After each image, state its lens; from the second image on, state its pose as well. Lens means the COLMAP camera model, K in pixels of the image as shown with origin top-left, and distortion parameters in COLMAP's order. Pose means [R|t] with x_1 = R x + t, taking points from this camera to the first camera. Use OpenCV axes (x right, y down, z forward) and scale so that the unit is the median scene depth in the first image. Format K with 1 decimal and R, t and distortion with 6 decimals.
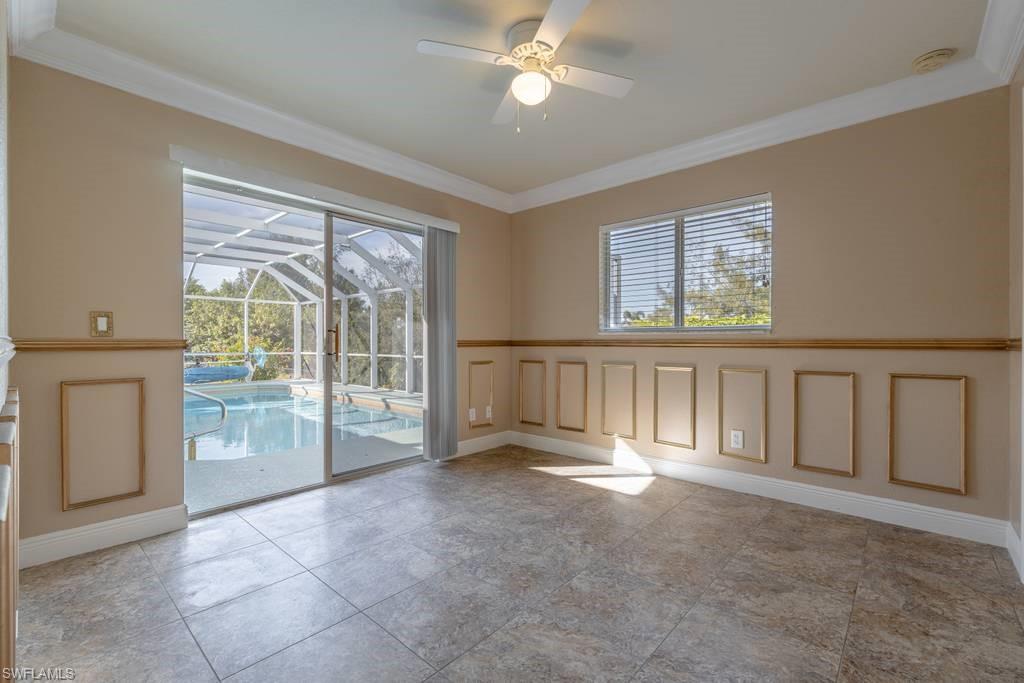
lens RADIAL K [[443.0, 0, 513.4], [0, 443.0, 345.2], [0, 0, 1]] dist [0.011238, -0.000896]
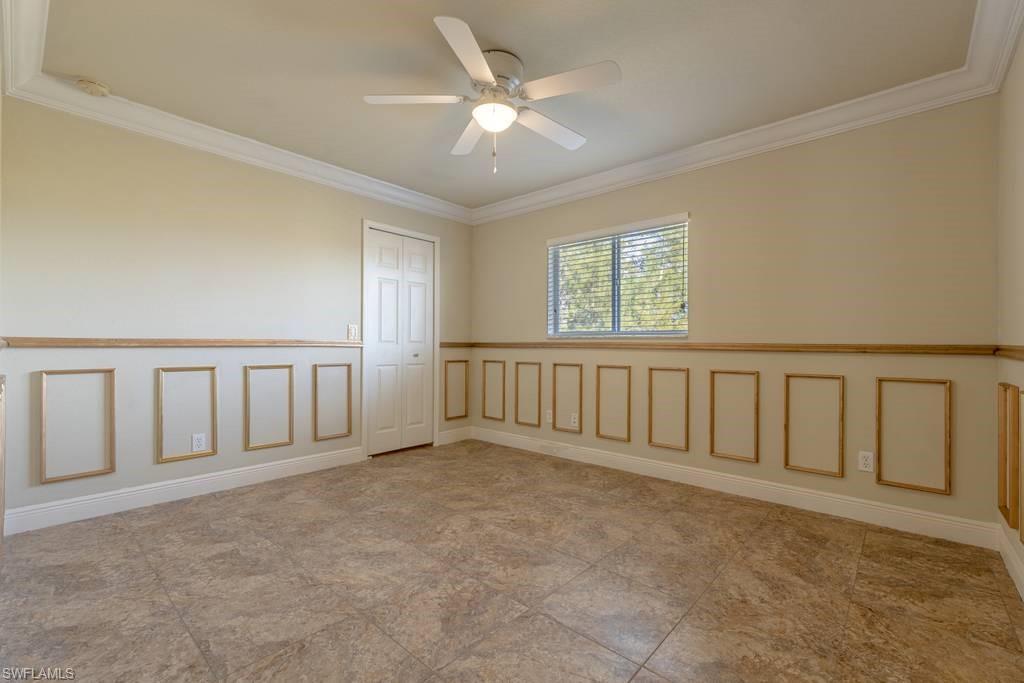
lens RADIAL K [[443.0, 0, 514.6], [0, 443.0, 335.6], [0, 0, 1]] dist [0.011238, -0.000896]
pose [[0.999964, 0.003358, -0.007742, 0.119525], [-0.003570, 0.999615, -0.027521, 0.001282], [0.007646, 0.027548, 0.999591, -0.105784]]
